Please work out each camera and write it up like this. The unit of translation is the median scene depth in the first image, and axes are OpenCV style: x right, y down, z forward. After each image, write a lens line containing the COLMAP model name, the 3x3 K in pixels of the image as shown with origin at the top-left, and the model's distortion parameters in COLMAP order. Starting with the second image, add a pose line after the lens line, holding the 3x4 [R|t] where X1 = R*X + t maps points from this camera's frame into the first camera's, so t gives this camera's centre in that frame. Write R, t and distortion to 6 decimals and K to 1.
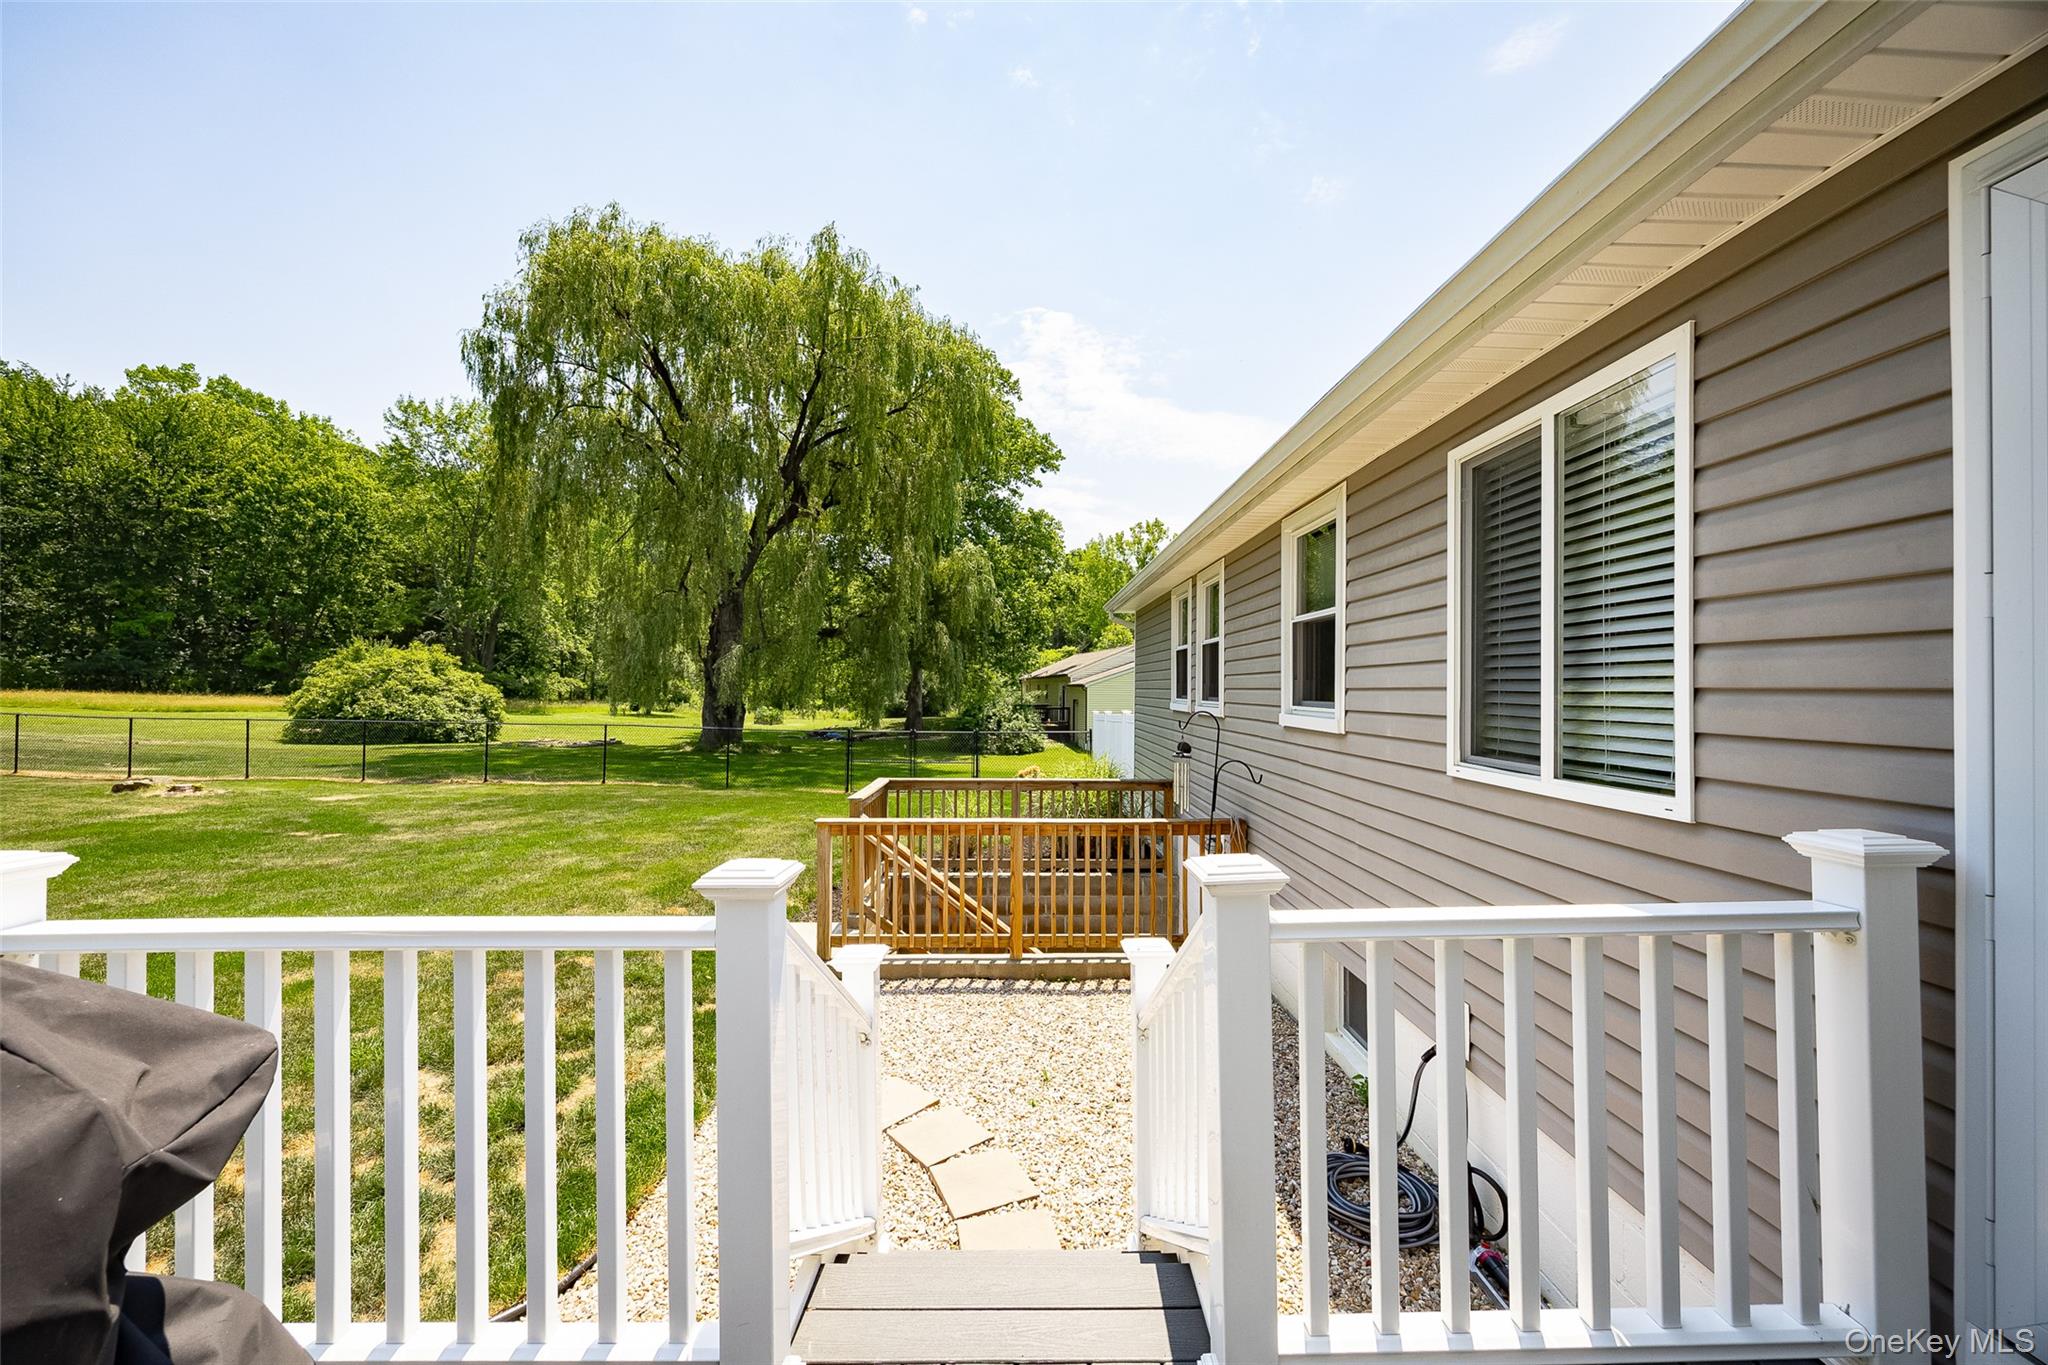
lens RADIAL K [[796.6, 0, 1025.0], [0, 796.6, 684.6], [0, 0, 1]] dist [0.003635, -0.000398]
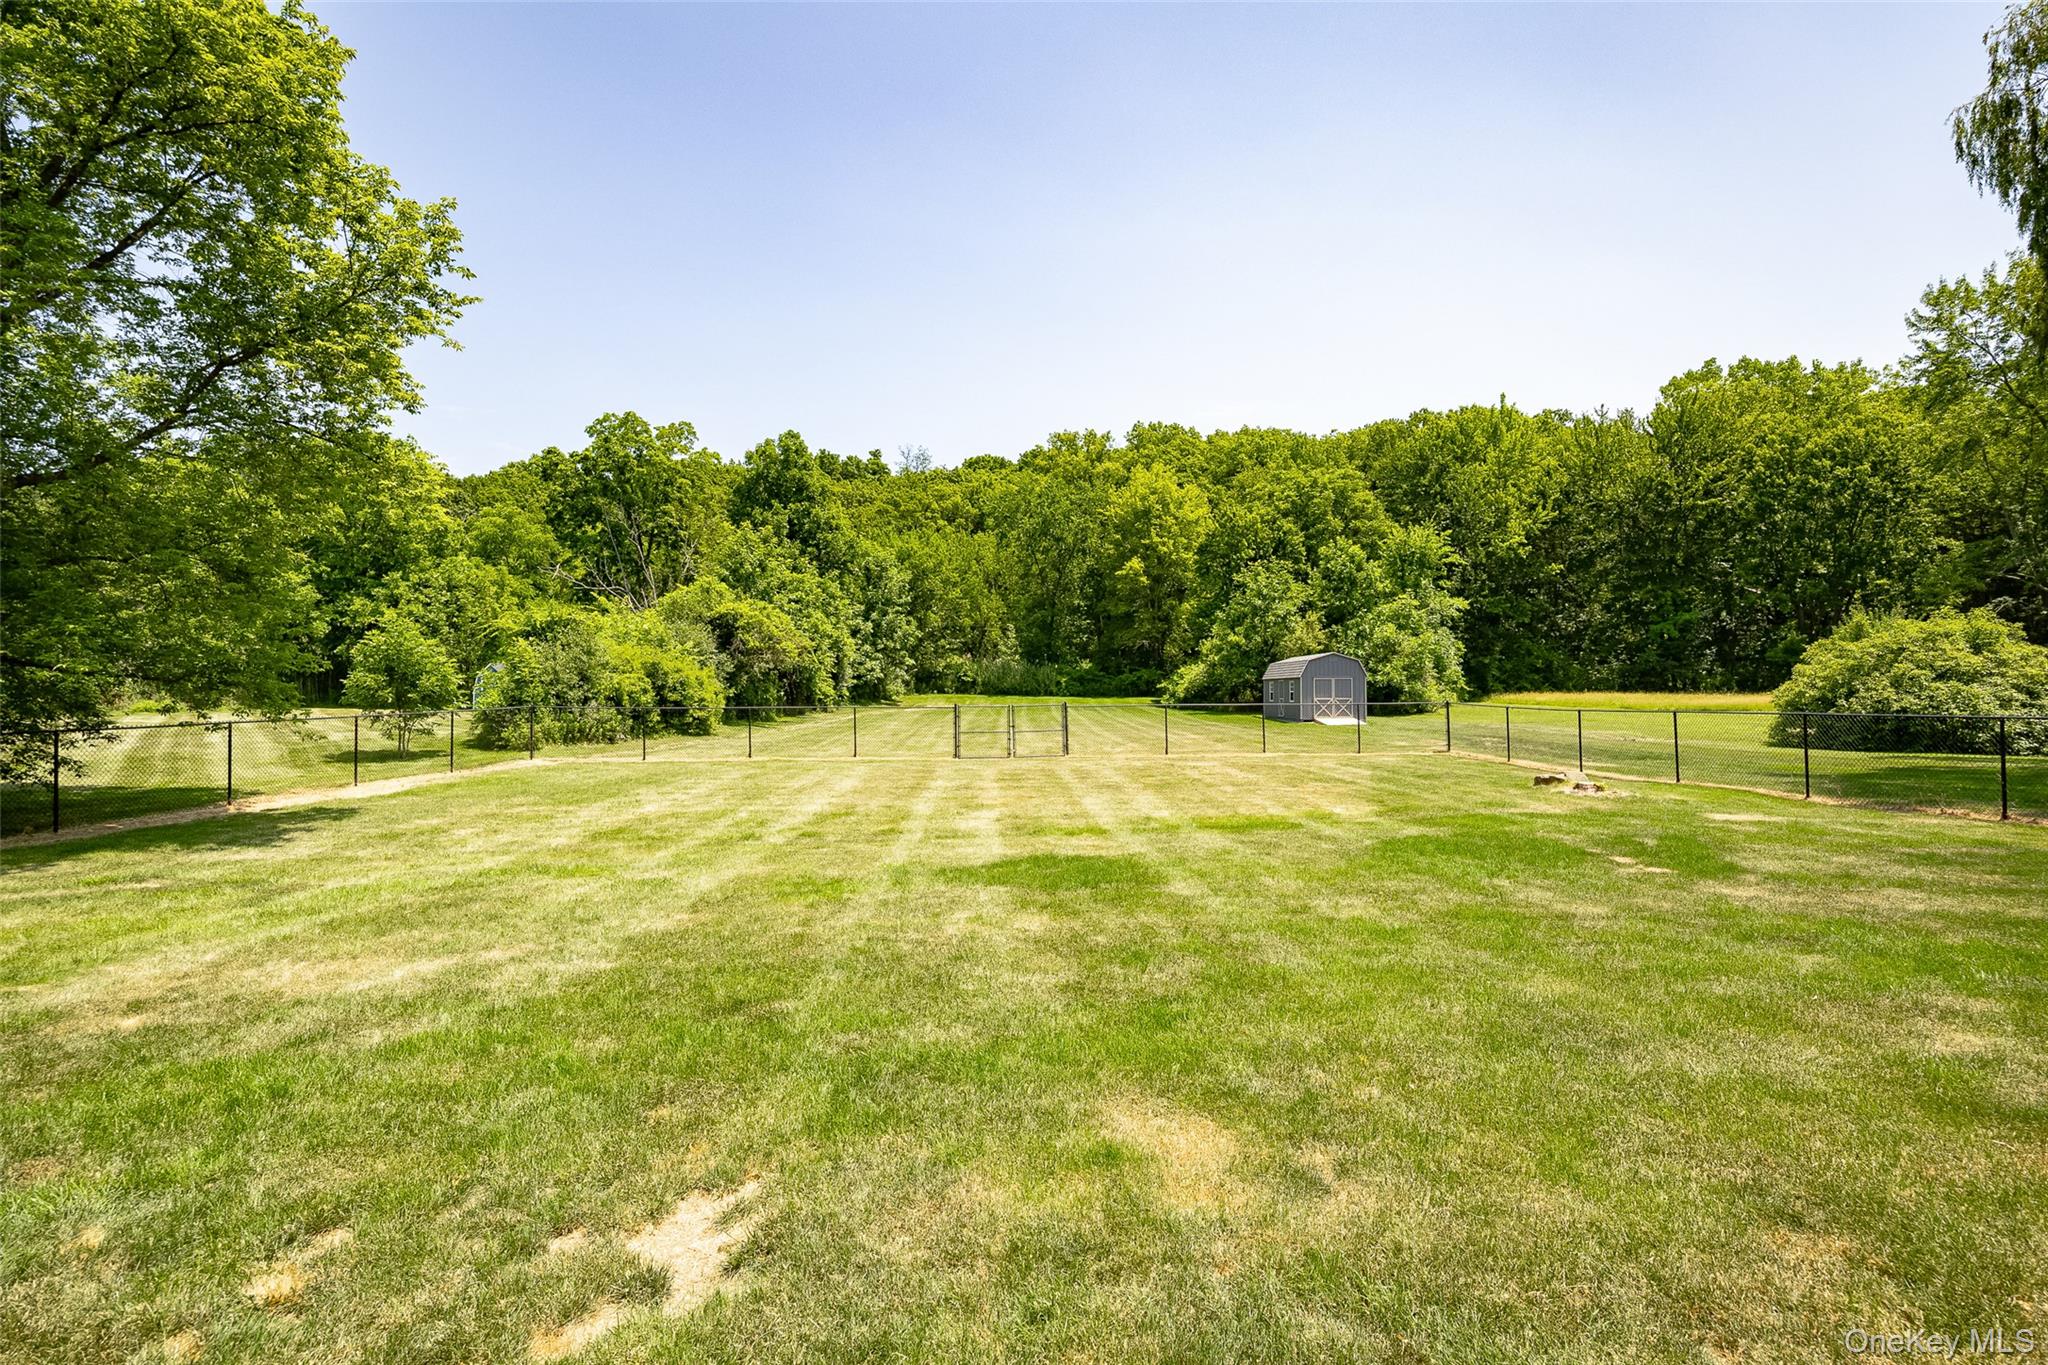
lens RADIAL K [[909.1, 0, 1029.4], [0, 909.1, 674.2], [0, 0, 1]] dist [-0.009015, -0.000056]
pose [[0.077708, -0.043422, -0.996030, -0.031653], [0.029627, 0.998710, -0.041227, 0.009134], [0.996536, -0.026306, 0.078894, 0.097503]]
